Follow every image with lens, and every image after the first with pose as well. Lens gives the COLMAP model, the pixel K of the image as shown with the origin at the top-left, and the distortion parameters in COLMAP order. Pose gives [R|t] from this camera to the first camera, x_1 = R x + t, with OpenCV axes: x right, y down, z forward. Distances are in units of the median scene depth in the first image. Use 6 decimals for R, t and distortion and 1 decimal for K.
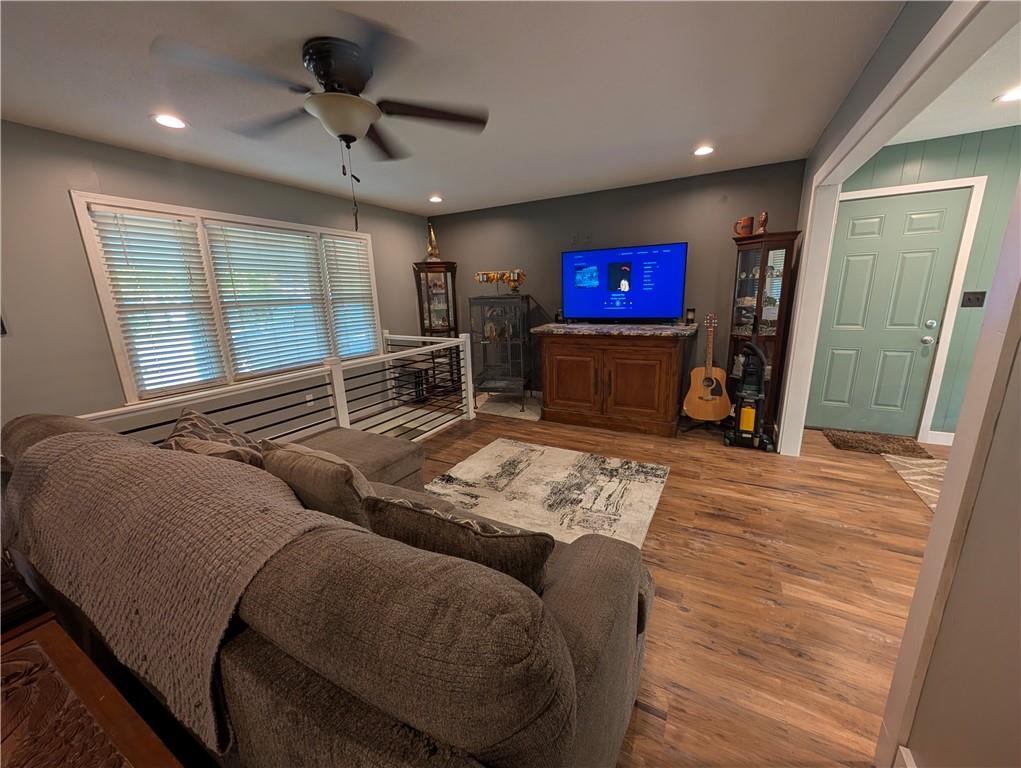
lens RADIAL K [[385.8, 0, 510.5], [0, 385.8, 384.0], [0, 0, 1]] dist [0.001357, 0.000068]
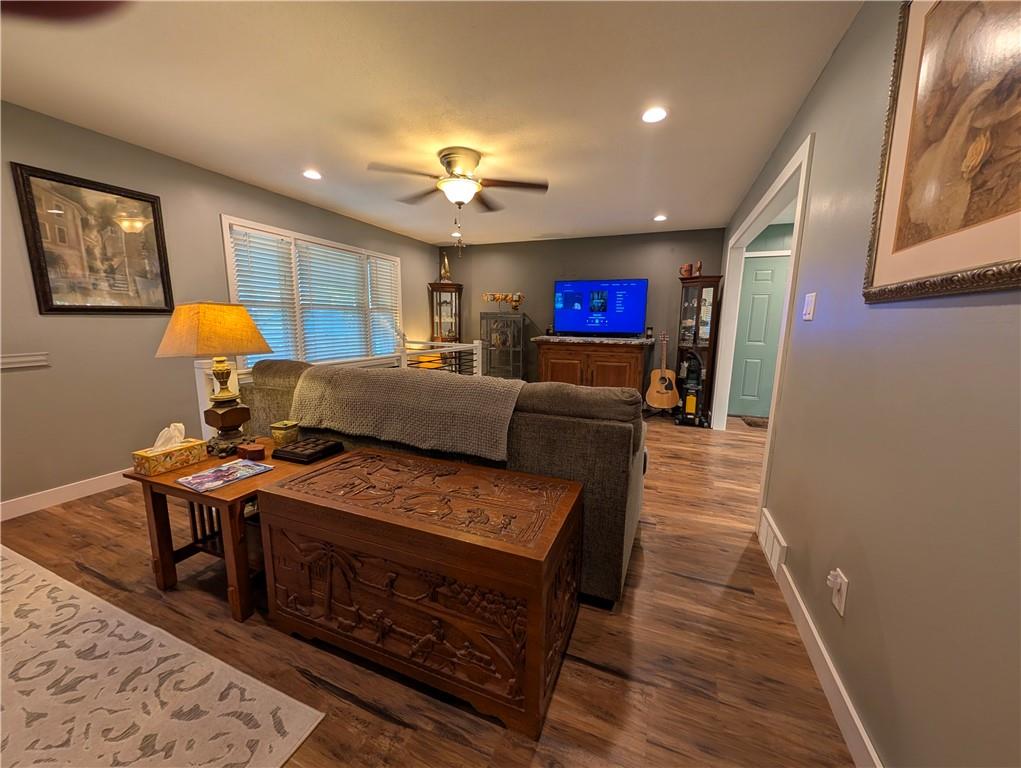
lens RADIAL K [[385.8, 0, 510.5], [0, 385.8, 384.0], [0, 0, 1]] dist [0.001357, 0.000068]
pose [[0.992358, 0.025123, 0.120807, -0.189915], [-0.016424, 0.997236, -0.072465, 0.118312], [-0.122294, 0.069927, 0.990028, -0.286654]]
